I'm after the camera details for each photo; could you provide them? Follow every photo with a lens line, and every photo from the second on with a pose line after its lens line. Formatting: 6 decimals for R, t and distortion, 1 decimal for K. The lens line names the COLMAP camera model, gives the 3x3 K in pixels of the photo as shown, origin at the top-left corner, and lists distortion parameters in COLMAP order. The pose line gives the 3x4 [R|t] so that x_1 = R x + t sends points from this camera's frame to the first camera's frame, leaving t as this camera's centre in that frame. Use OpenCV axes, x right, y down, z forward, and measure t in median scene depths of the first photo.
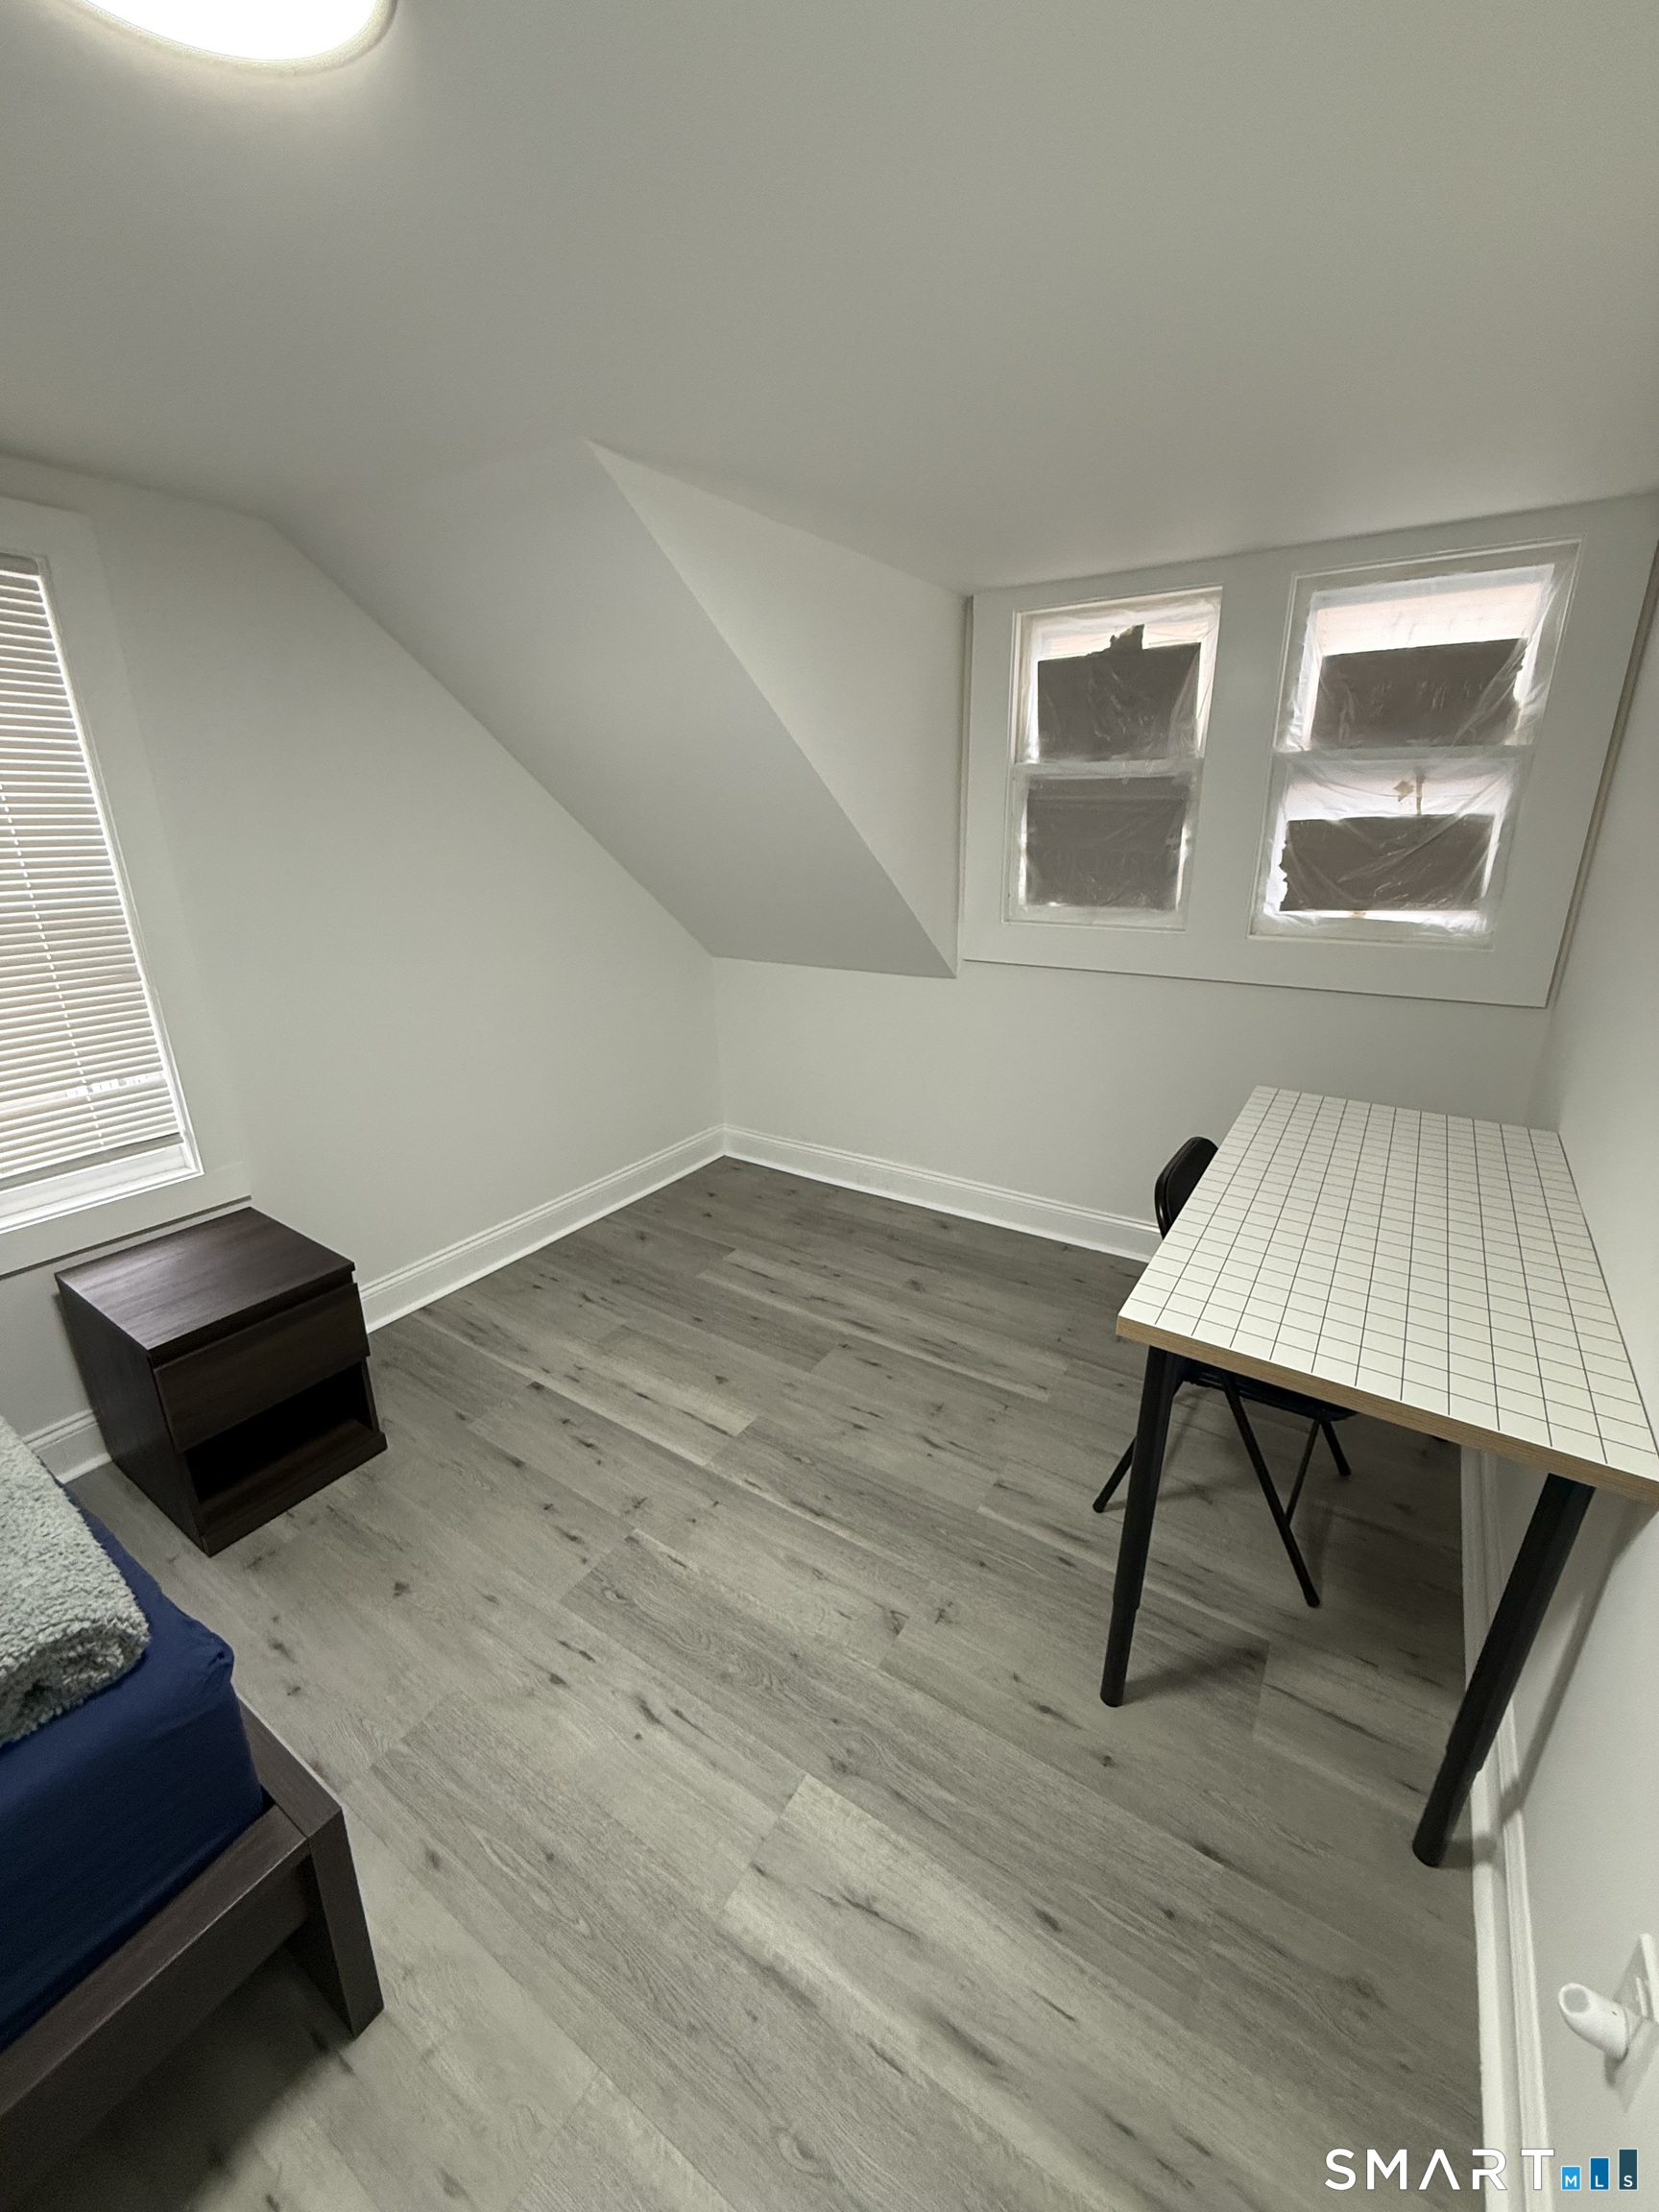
lens RADIAL K [[876.9, 0, 831.1], [0, 876.9, 1108.5], [0, 0, 1]] dist [0.000689, 0.000059]
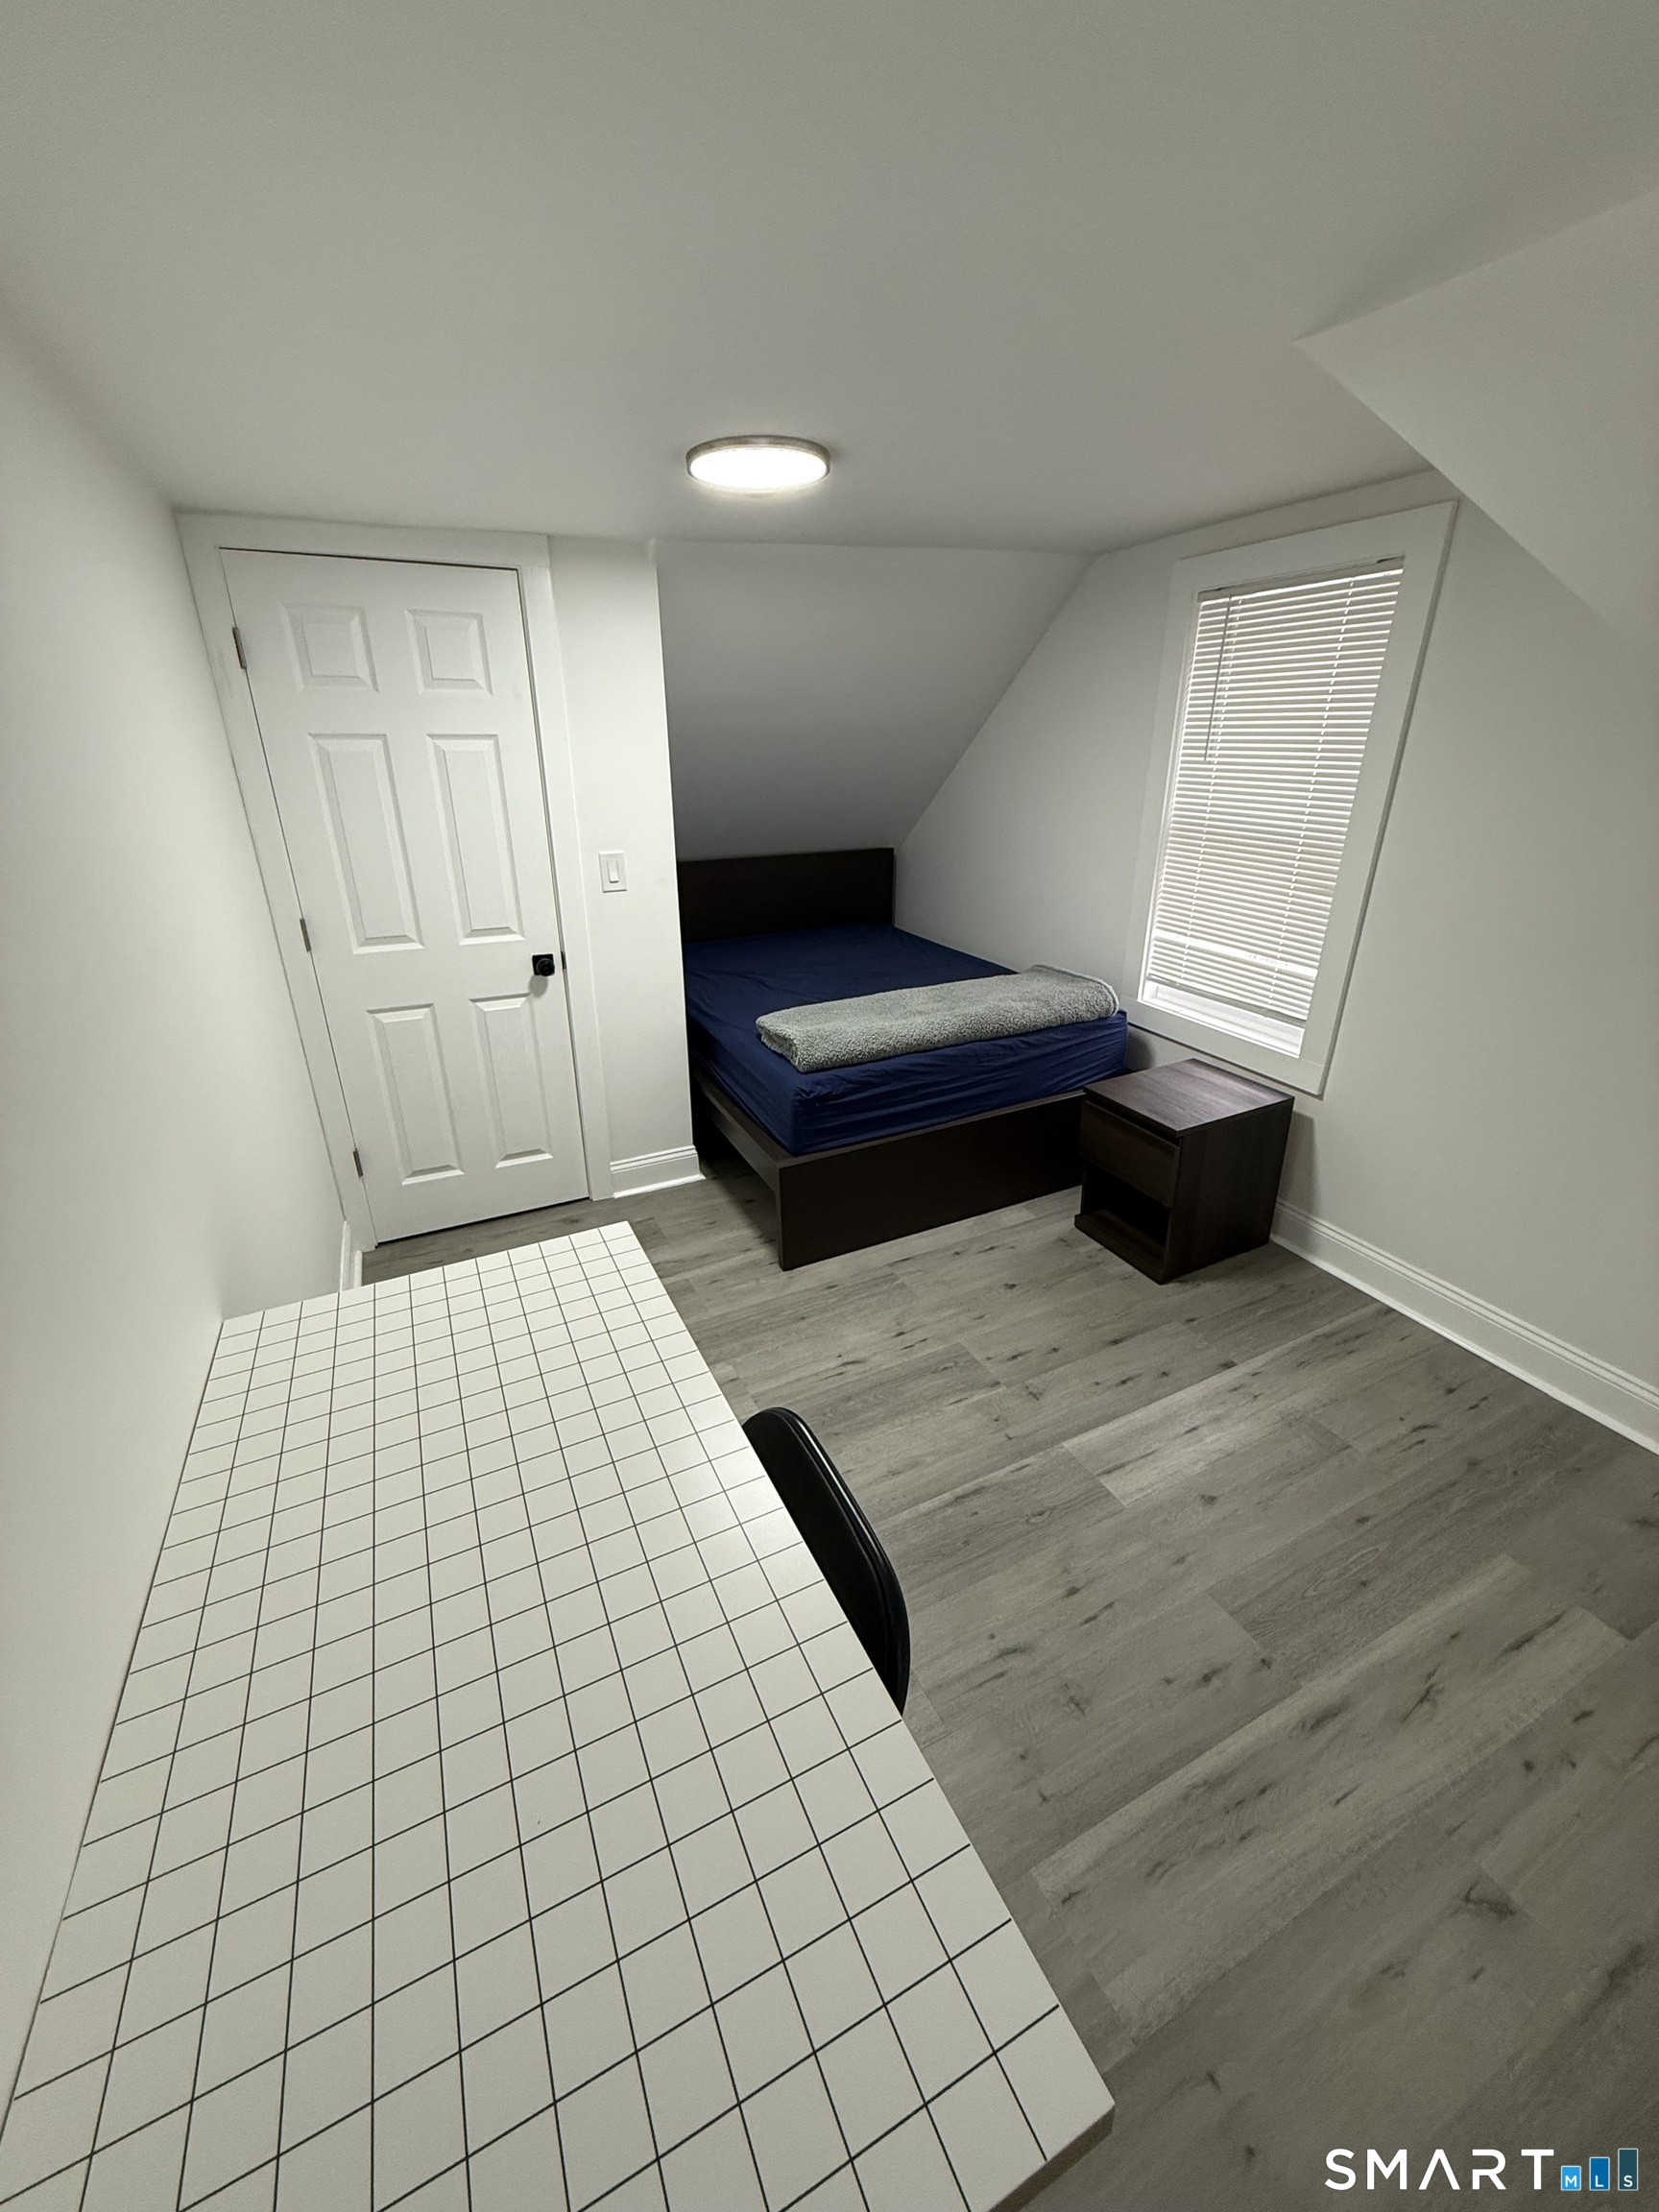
lens RADIAL K [[876.9, 0, 833.9], [0, 876.9, 1093.9], [0, 0, 1]] dist [0.000689, 0.000059]
pose [[-0.506414, 0.337475, -0.793508, 0.647437], [-0.273410, 0.809907, 0.518938, -0.364095], [0.817797, 0.479751, -0.317880, 0.917443]]
